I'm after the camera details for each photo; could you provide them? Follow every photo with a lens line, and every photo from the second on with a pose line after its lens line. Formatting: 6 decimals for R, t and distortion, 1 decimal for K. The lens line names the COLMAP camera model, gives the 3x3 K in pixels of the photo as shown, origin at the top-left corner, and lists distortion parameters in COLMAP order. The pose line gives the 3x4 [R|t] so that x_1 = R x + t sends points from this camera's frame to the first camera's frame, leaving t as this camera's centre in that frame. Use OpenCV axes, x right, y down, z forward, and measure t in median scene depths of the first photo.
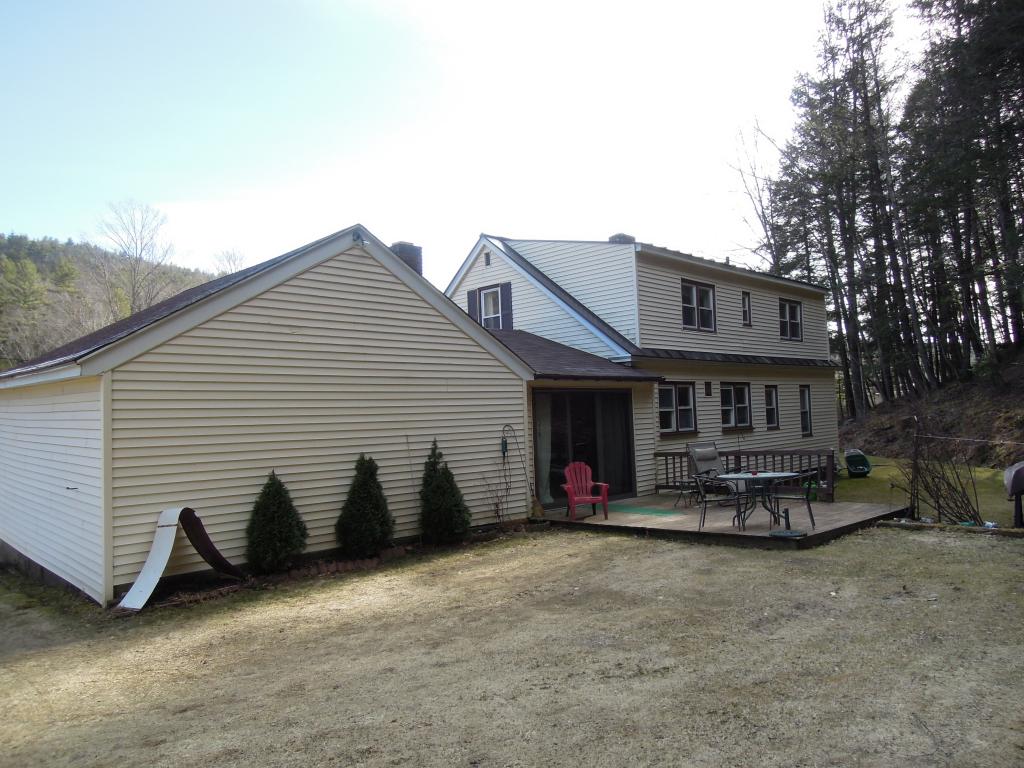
lens RADIAL K [[708.6, 0, 512.0], [0, 708.6, 384.0], [0, 0, 1]] dist [-0.058160, 0.000424]
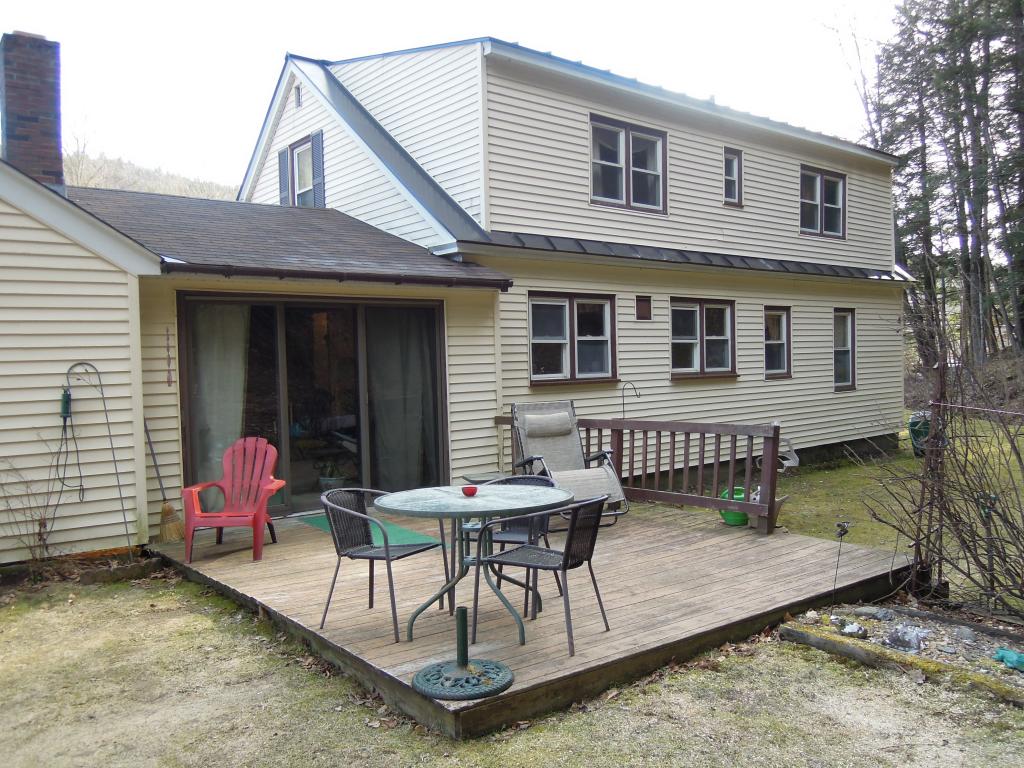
lens RADIAL K [[823.9, 0, 512.0], [0, 823.9, 384.0], [0, 0, 1]] dist [-0.044159, 0.009160]
pose [[0.996409, 0.016634, -0.083023, 0.223048], [-0.009819, 0.996599, 0.081822, 0.014947], [0.084101, -0.080713, 0.993183, 0.295757]]
